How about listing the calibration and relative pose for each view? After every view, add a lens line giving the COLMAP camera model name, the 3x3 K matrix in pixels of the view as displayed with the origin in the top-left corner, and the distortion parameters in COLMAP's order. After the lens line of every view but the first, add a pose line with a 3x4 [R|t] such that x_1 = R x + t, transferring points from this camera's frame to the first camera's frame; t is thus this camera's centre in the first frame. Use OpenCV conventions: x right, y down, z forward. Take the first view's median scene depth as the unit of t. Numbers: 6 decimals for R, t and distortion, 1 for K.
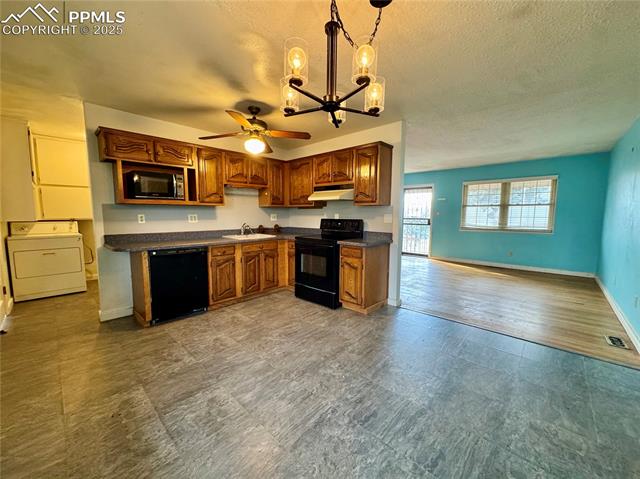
lens RADIAL K [[254.5, 0, 319.6], [0, 254.5, 239.7], [0, 0, 1]] dist [-0.002995, -0.000273]
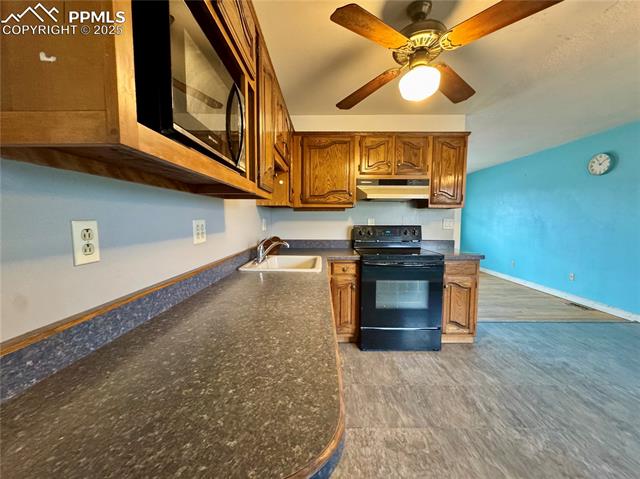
lens RADIAL K [[254.5, 0, 319.6], [0, 254.5, 239.7], [0, 0, 1]] dist [-0.002995, -0.000273]
pose [[0.739046, -0.055424, 0.671371, -0.710725], [0.067865, 0.997665, 0.007655, -0.073552], [-0.670227, 0.039905, 0.741082, 0.724562]]
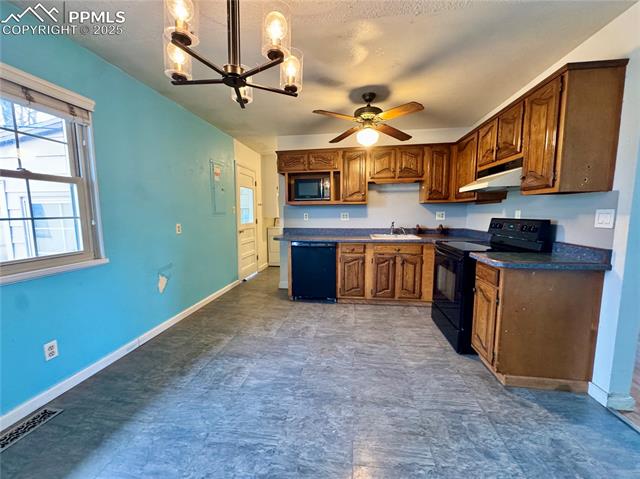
lens RADIAL K [[254.5, 0, 319.6], [0, 254.5, 239.7], [0, 0, 1]] dist [-0.002995, -0.000273]
pose [[0.576071, 0.080052, -0.813470, 0.389357], [-0.076382, 0.996110, 0.043934, -0.027201], [0.813823, 0.036826, 0.579945, 0.323915]]
